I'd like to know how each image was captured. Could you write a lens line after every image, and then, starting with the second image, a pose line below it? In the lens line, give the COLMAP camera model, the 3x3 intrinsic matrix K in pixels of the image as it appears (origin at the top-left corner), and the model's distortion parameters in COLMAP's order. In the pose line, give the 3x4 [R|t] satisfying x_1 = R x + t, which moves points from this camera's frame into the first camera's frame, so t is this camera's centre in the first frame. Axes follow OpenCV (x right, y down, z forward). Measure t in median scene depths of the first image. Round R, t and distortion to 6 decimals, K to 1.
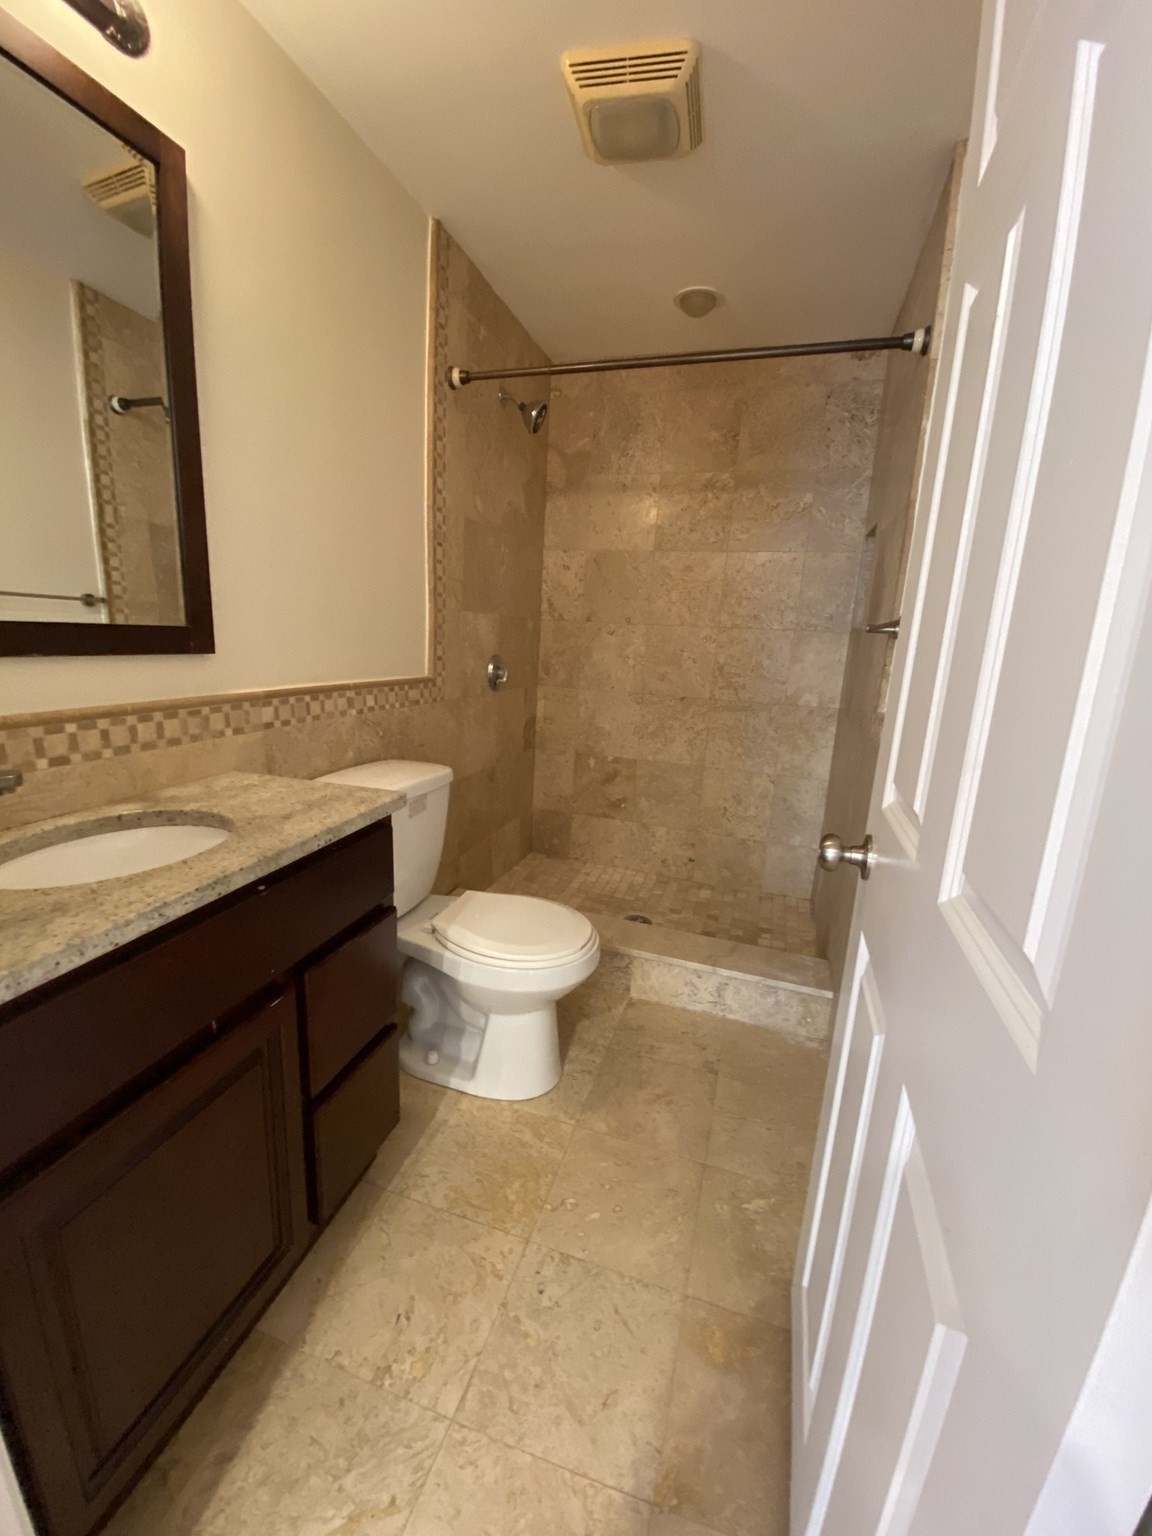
lens RADIAL K [[623.8, 0, 576.0], [0, 623.8, 768.0], [0, 0, 1]] dist [0.047904, -0.040039]
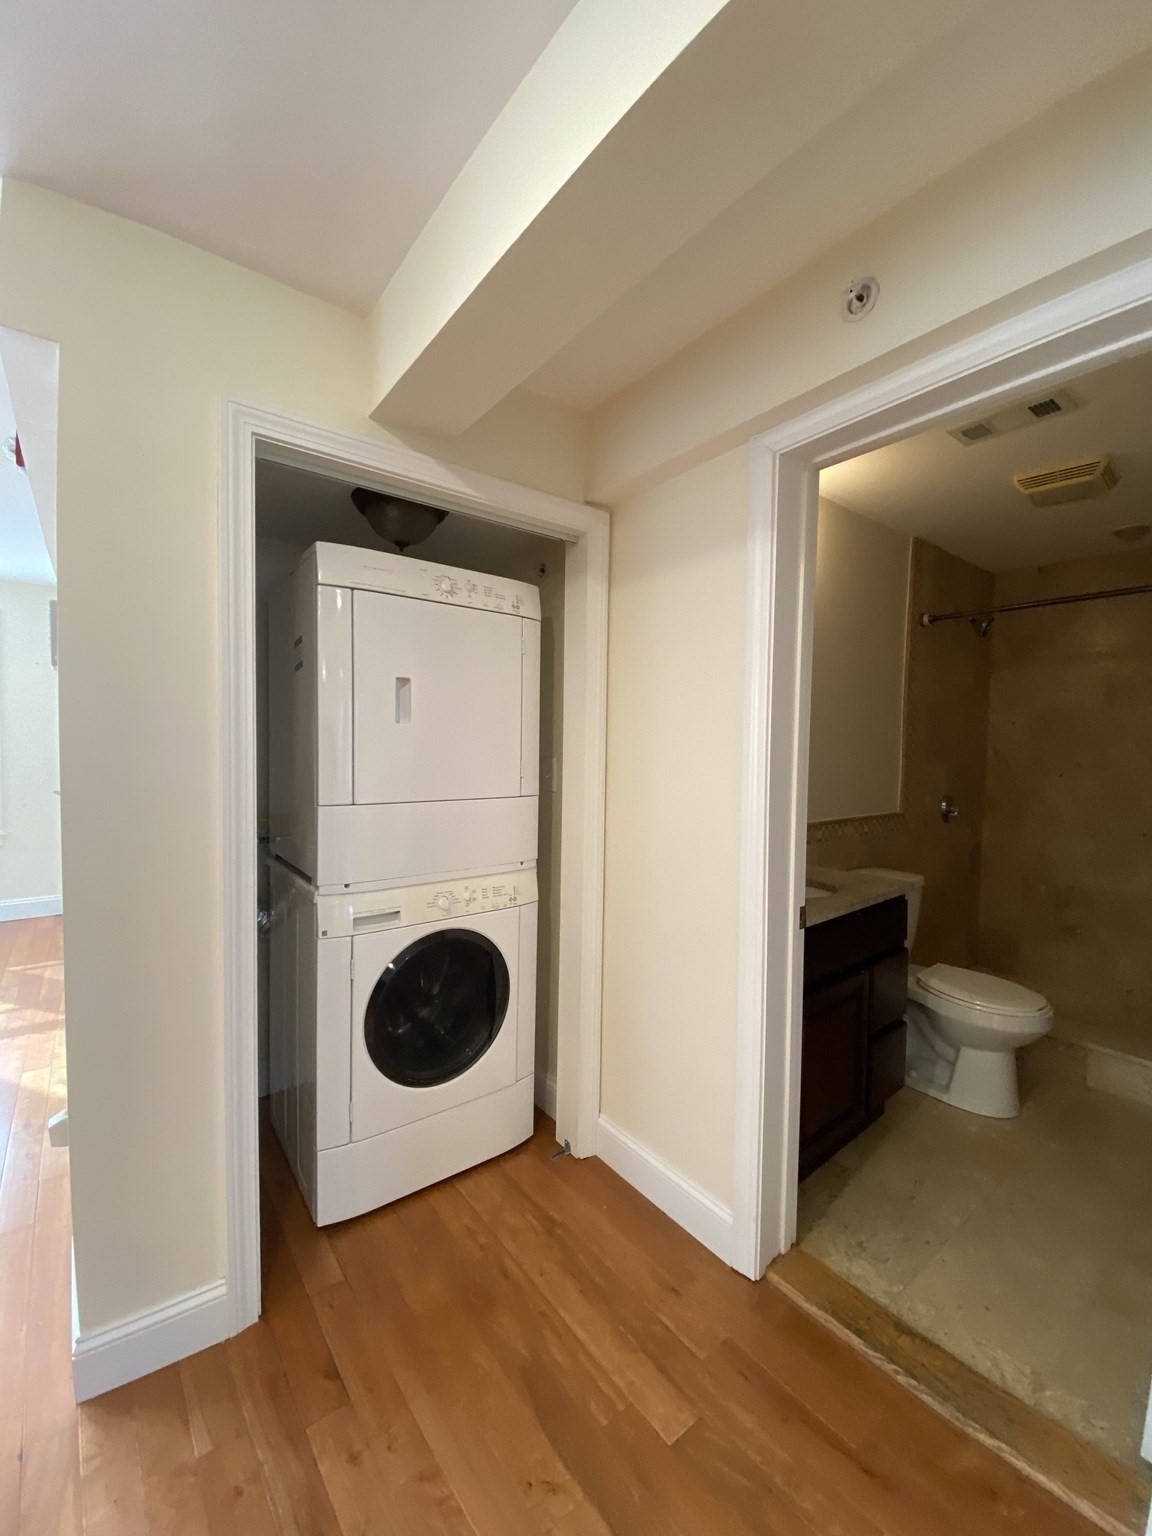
lens RADIAL K [[614.4, 0, 576.0], [0, 614.4, 768.0], [0, 0, 1]] dist [-0.014343, -0.000279]
pose [[0.814285, -0.017042, -0.580215, -0.031872], [-0.096490, 0.981688, -0.164250, 0.069830], [0.572390, 0.189732, 0.797729, -0.700198]]
